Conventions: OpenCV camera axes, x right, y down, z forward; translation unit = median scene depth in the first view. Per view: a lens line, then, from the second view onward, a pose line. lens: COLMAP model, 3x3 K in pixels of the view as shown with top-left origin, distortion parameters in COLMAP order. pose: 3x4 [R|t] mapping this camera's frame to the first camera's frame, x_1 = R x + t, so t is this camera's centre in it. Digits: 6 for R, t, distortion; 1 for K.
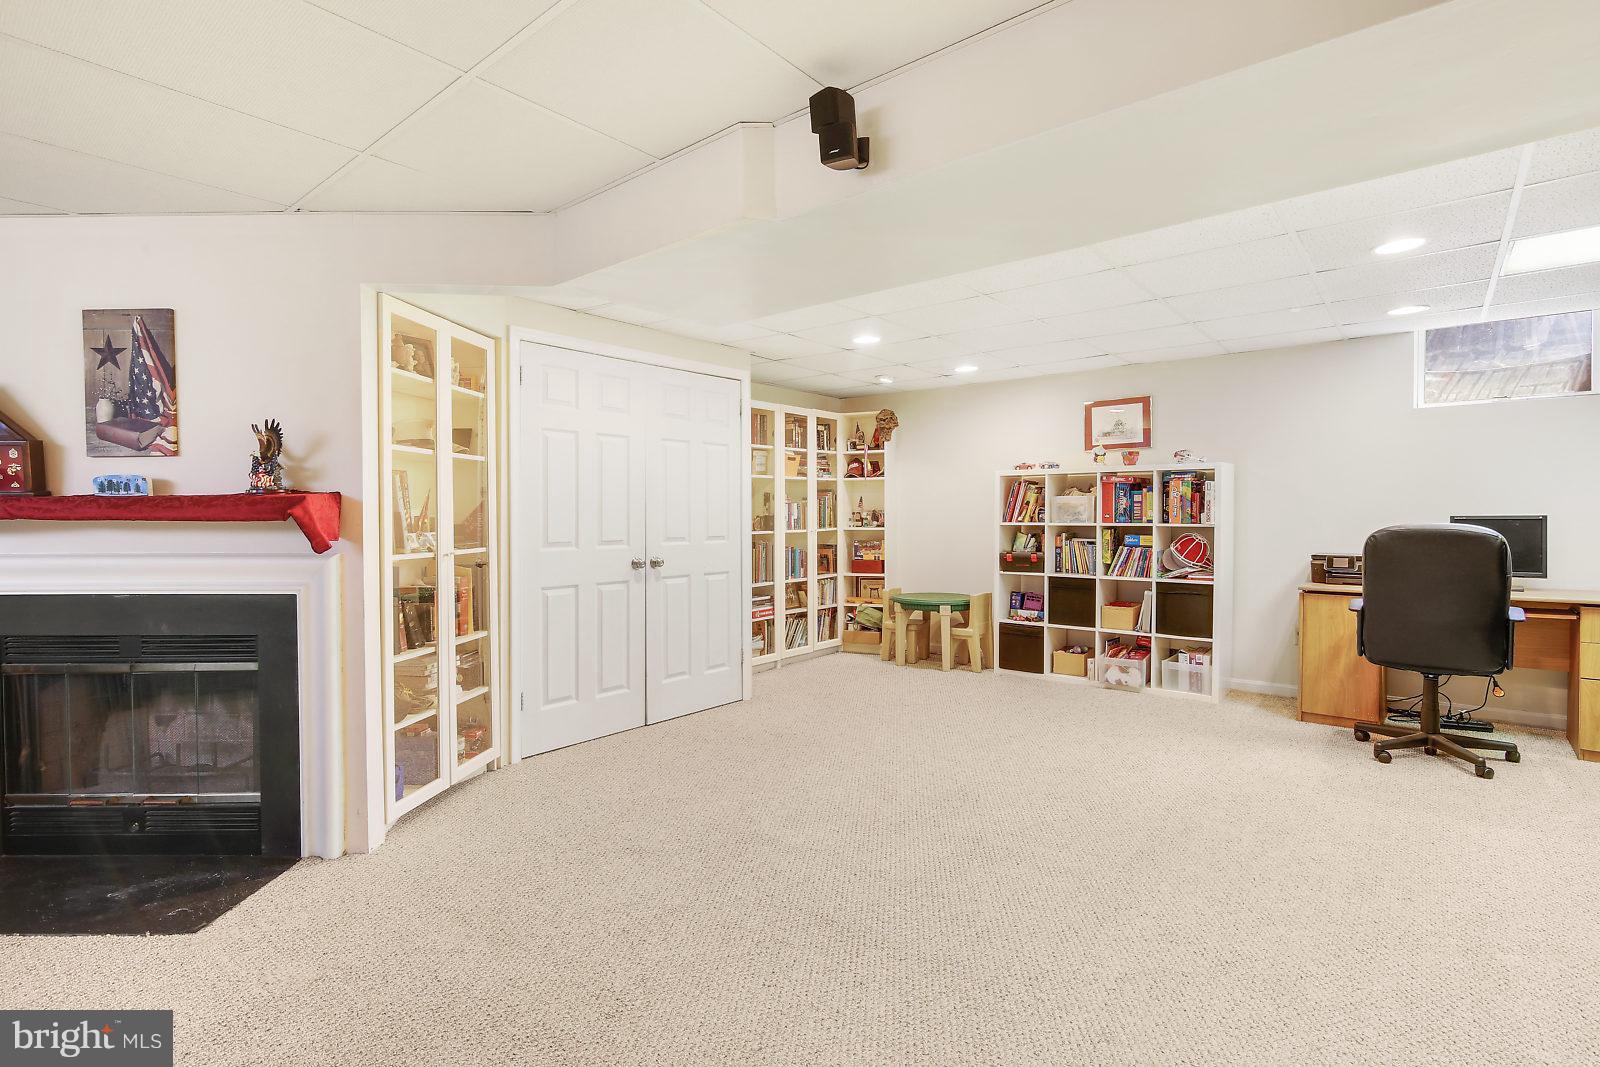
lens RADIAL K [[758.9, 0, 817.3], [0, 758.9, 522.7], [0, 0, 1]] dist [-0.003515, -0.000996]
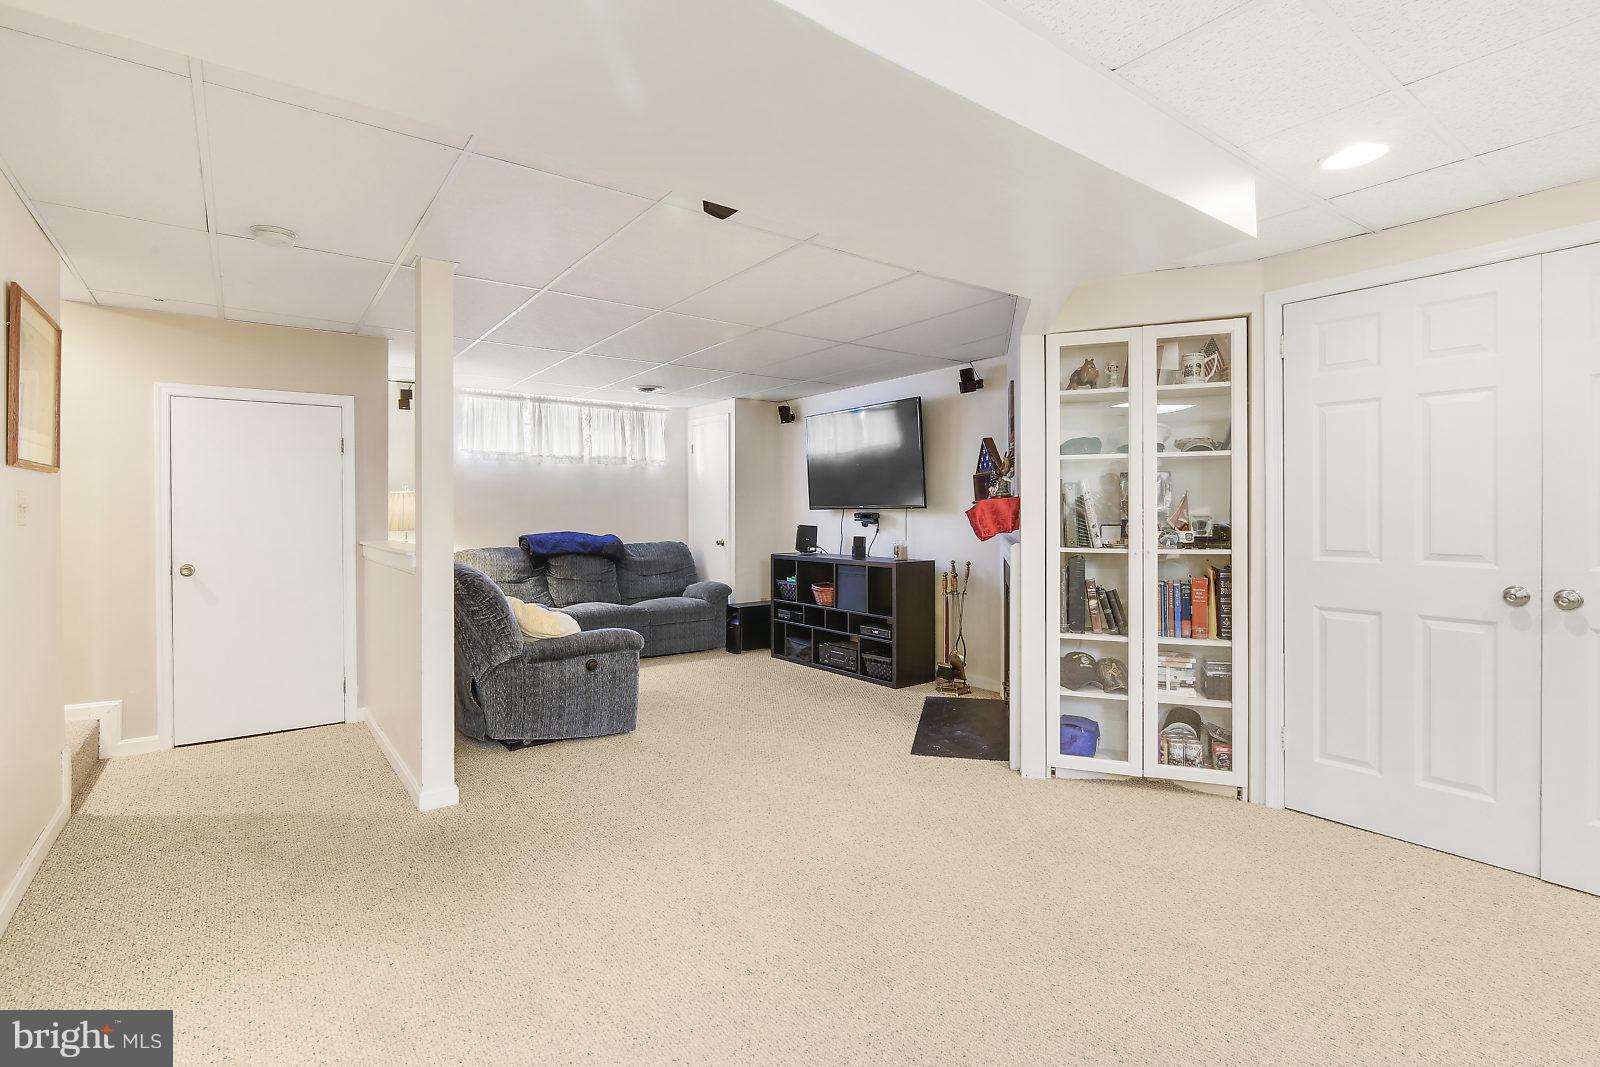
lens RADIAL K [[758.9, 0, 817.3], [0, 758.9, 522.7], [0, 0, 1]] dist [-0.003515, -0.000996]
pose [[-0.229582, 0.012161, -0.973213, 0.529053], [-0.010641, 0.999831, 0.015004, -0.008170], [0.973231, 0.013801, -0.229414, 0.684026]]
